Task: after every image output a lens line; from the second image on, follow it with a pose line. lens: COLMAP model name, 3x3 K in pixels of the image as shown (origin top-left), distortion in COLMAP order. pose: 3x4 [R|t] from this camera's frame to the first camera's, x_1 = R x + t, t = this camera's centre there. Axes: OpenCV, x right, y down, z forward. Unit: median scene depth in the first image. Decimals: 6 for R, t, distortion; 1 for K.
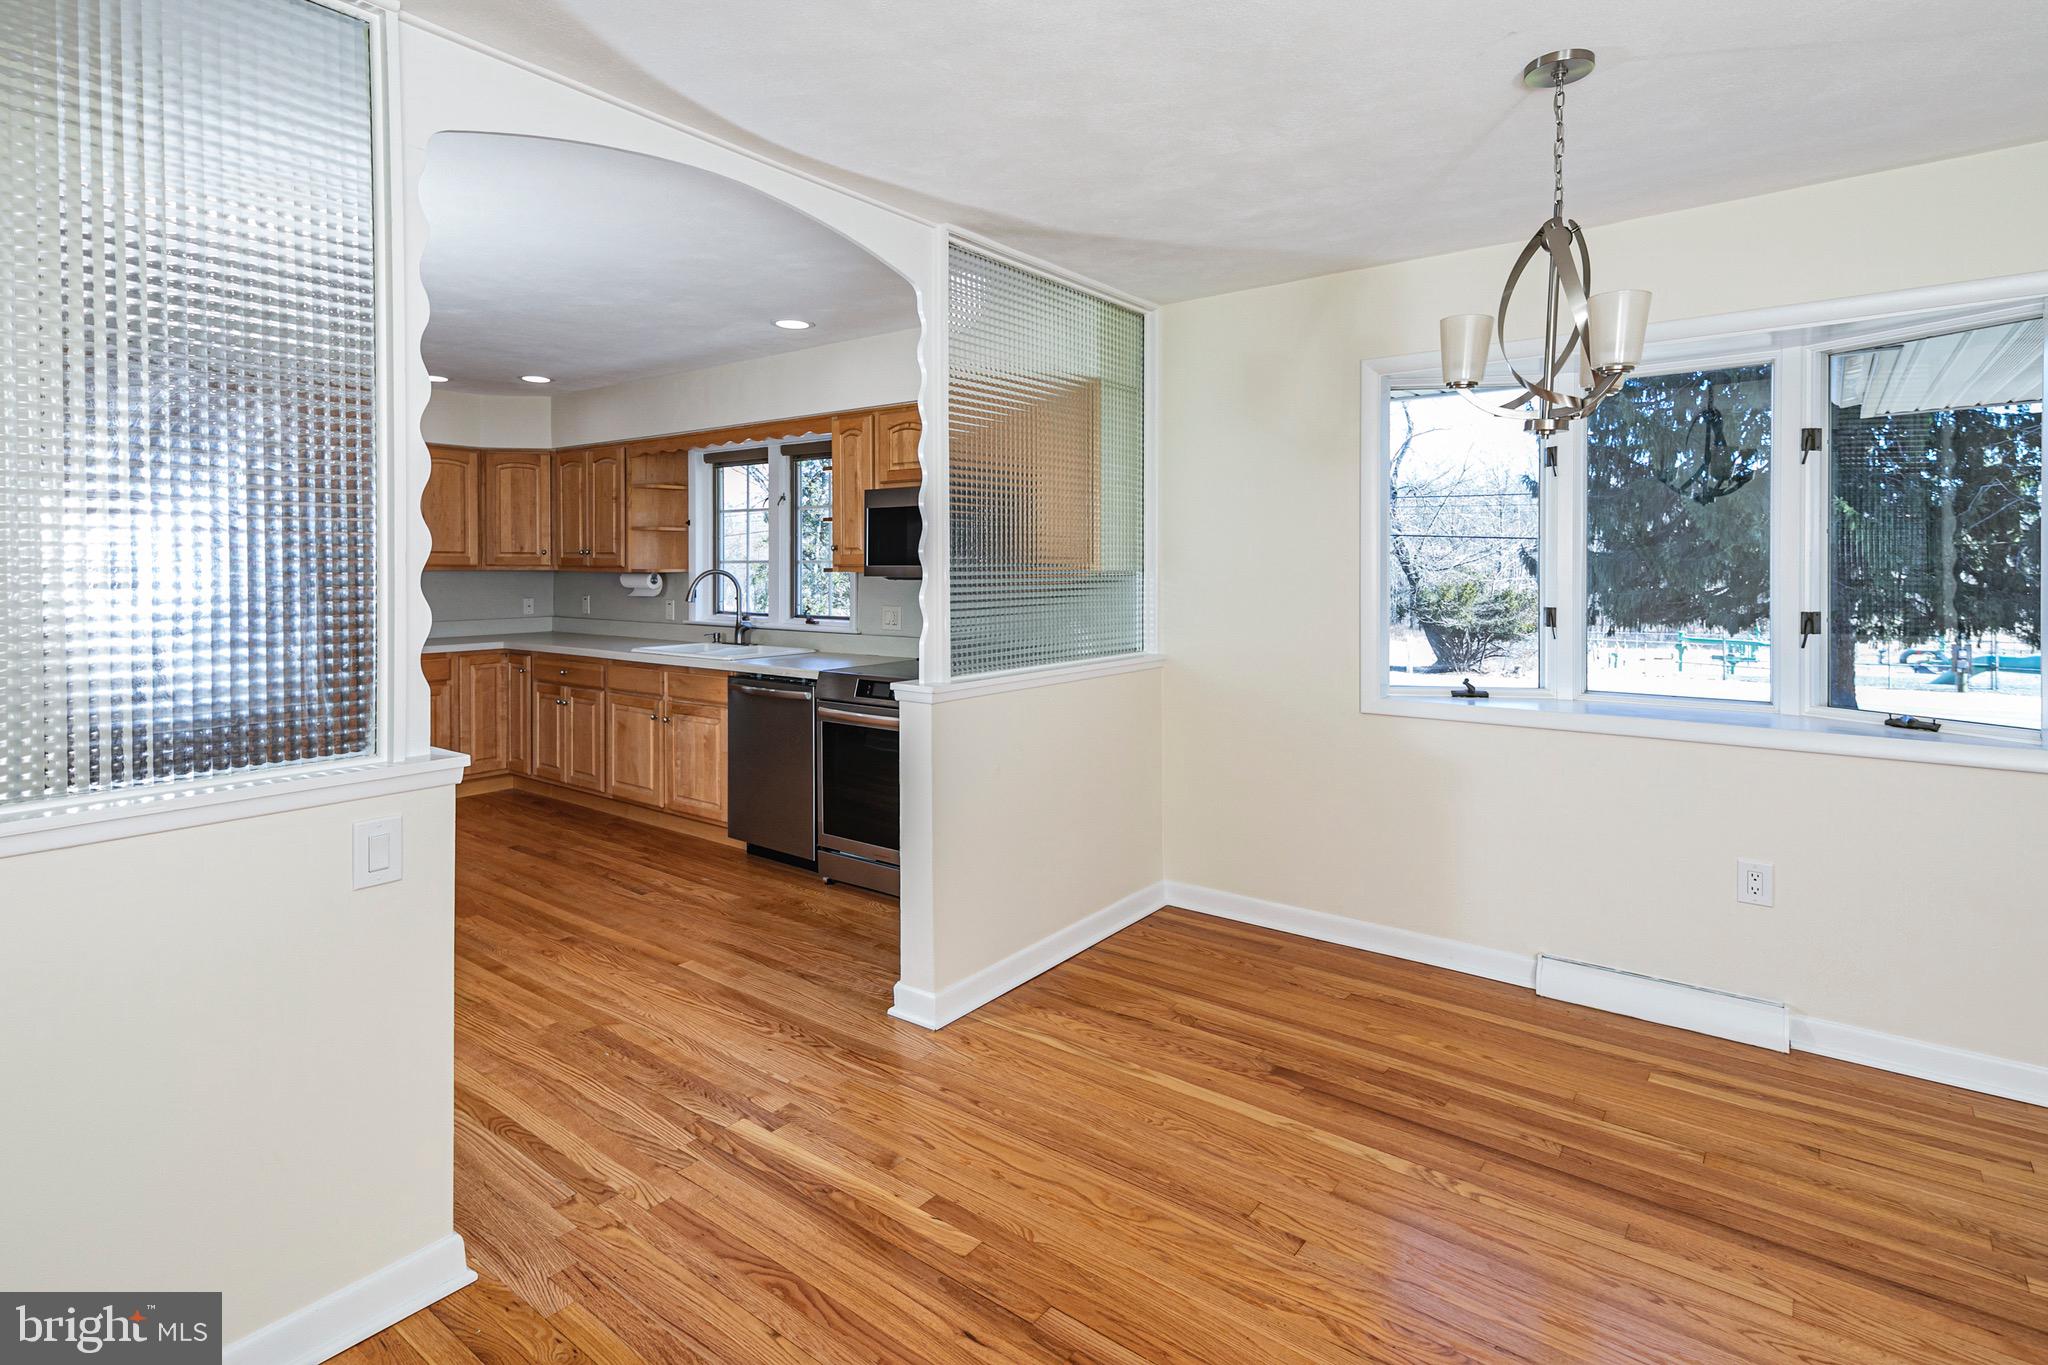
lens RADIAL K [[980.6, 0, 1020.8], [0, 980.6, 566.6], [0, 0, 1]] dist [0.014989, -0.002378]
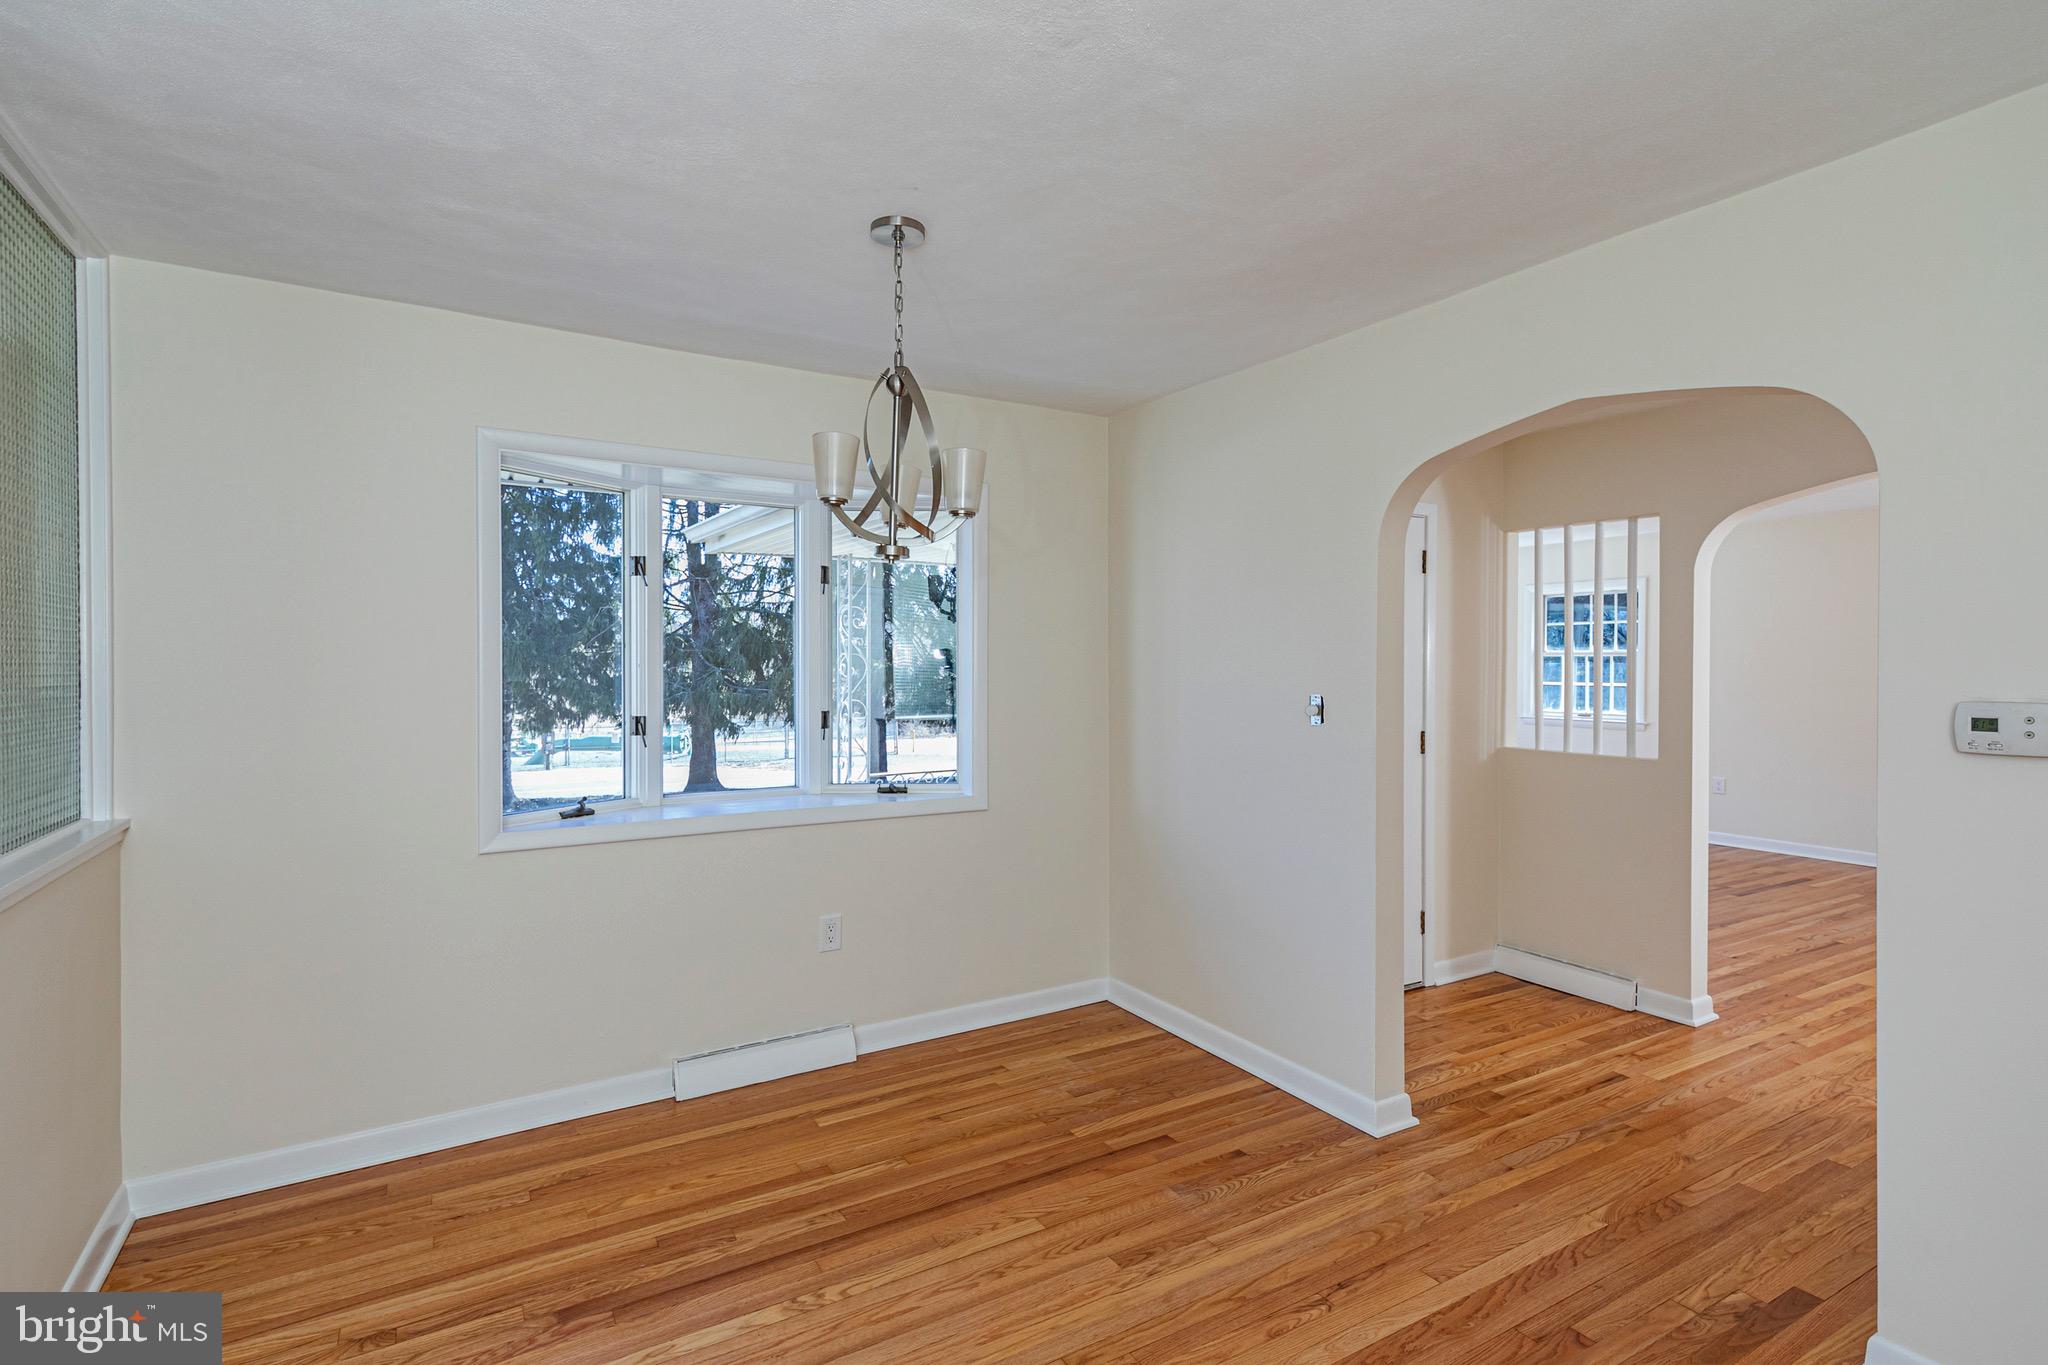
lens RADIAL K [[1004.3, 0, 994.3], [0, 1004.3, 672.6], [0, 0, 1]] dist [0.031725, -0.008094]
pose [[0.382448, -0.004200, 0.923967, -0.375611], [0.000161, 0.999990, 0.004479, -0.010565], [-0.923977, -0.001564, 0.382445, 0.377036]]
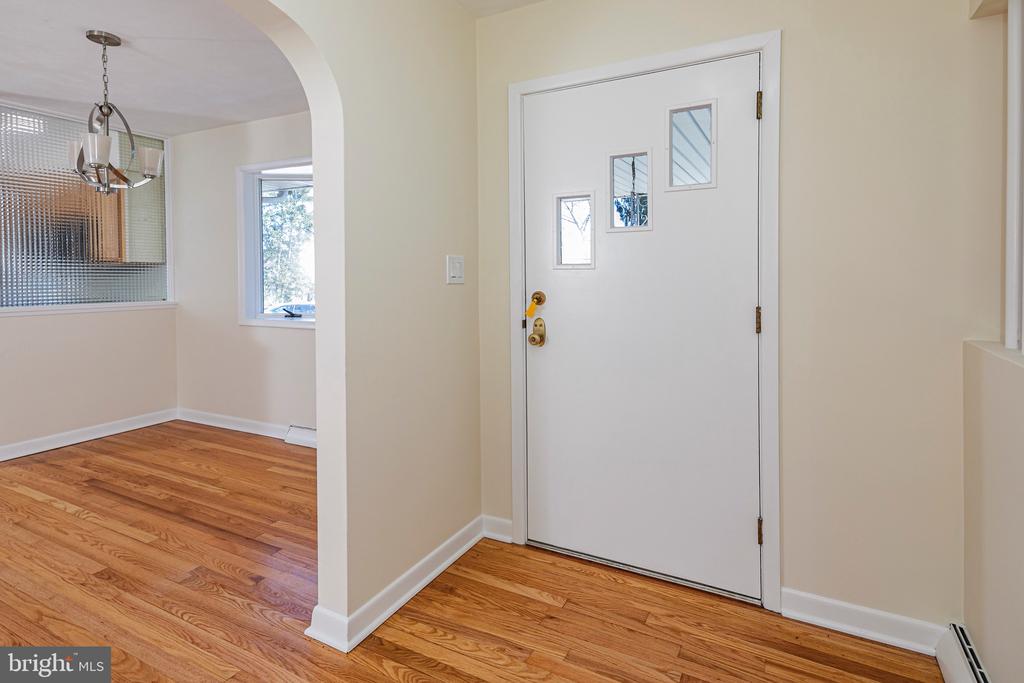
lens RADIAL K [[490.3, 0, 510.4], [0, 490.3, 283.5], [0, 0, 1]] dist [0.014989, -0.002378]
pose [[0.983105, -0.006816, 0.182916, 1.029789], [0.003355, 0.999810, 0.019225, 0.049070], [-0.183012, -0.018287, 0.982941, -0.281701]]
